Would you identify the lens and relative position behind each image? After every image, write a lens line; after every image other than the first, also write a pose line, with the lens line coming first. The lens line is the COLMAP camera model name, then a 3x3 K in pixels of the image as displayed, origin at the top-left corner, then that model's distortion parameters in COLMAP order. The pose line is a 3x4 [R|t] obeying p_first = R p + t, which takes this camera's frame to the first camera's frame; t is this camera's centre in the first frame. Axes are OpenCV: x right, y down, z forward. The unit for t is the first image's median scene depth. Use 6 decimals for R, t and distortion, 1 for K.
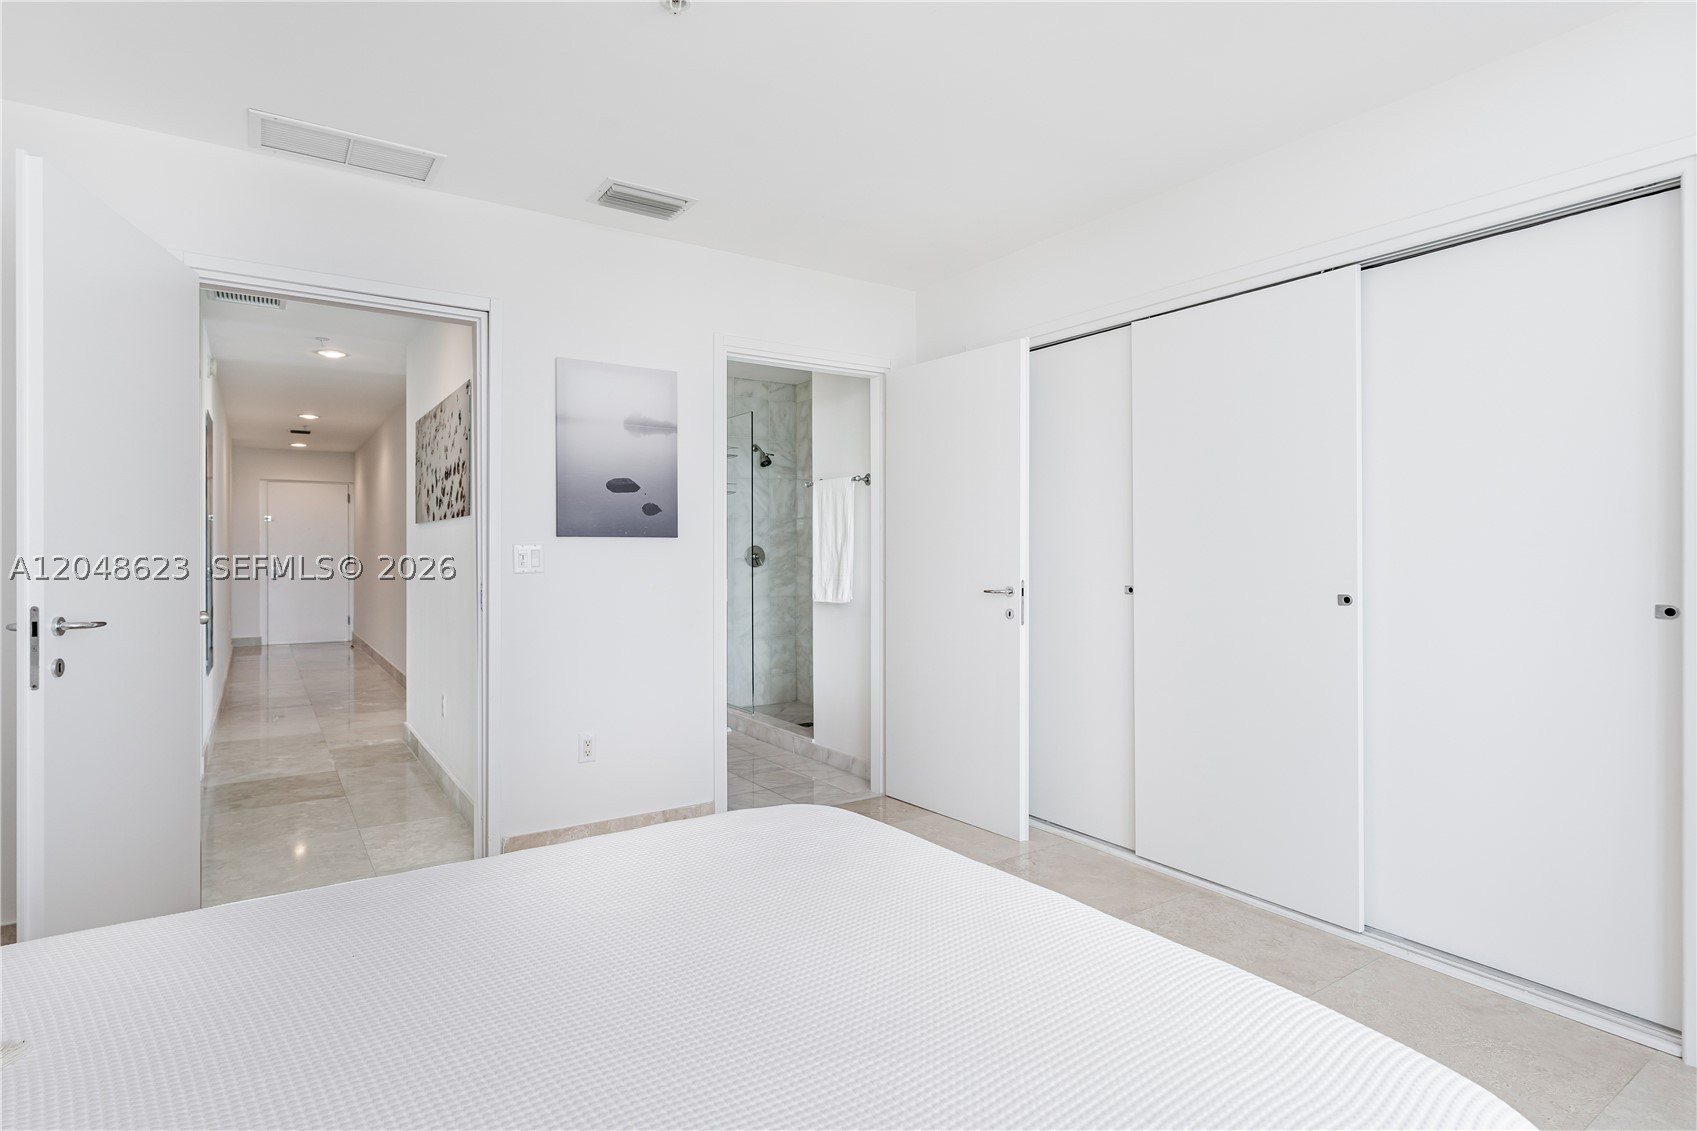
lens RADIAL K [[876.8, 0, 836.7], [0, 876.8, 565.8], [0, 0, 1]] dist [-0.001424, 0.000519]
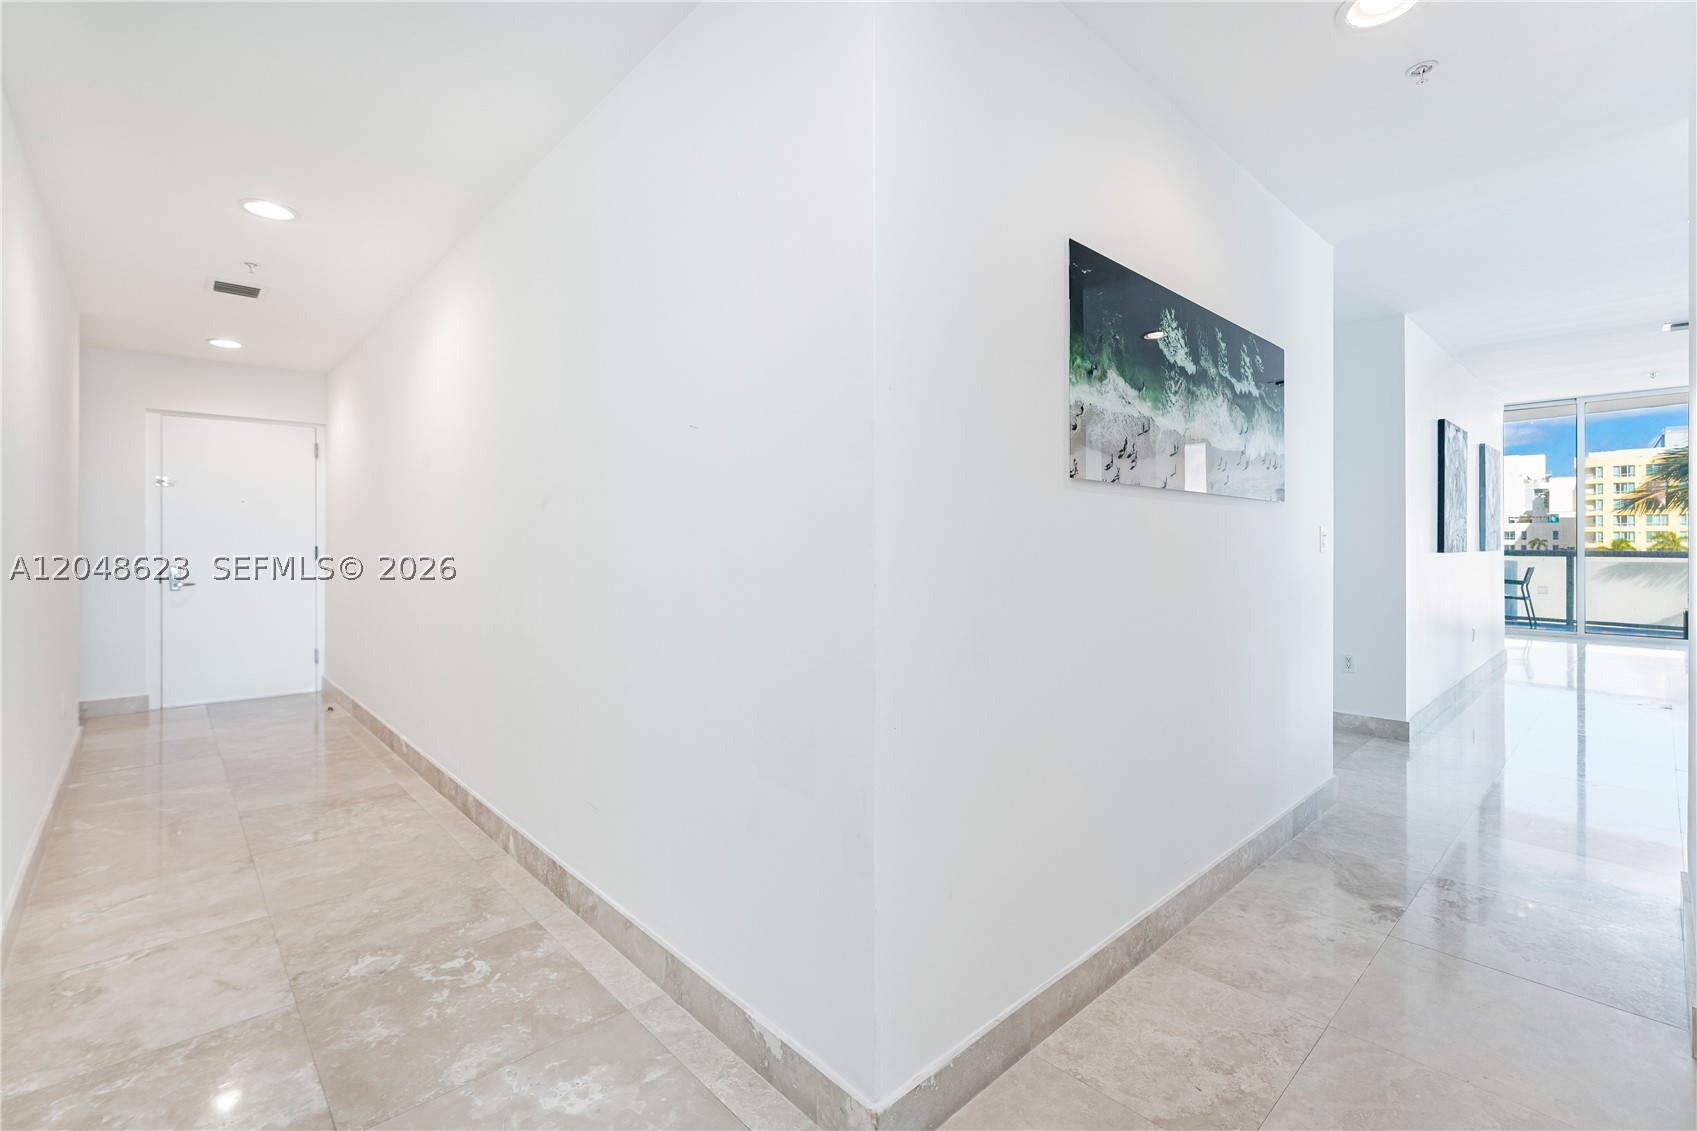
lens RADIAL K [[771.1, 0, 844.0], [0, 771.1, 547.6], [0, 0, 1]] dist [0.001297, 0.000415]
pose [[0.988336, -0.002275, 0.152274, -0.294350], [0.002461, 0.999996, -0.001034, -0.010304], [-0.152271, 0.001397, 0.988338, 0.447493]]
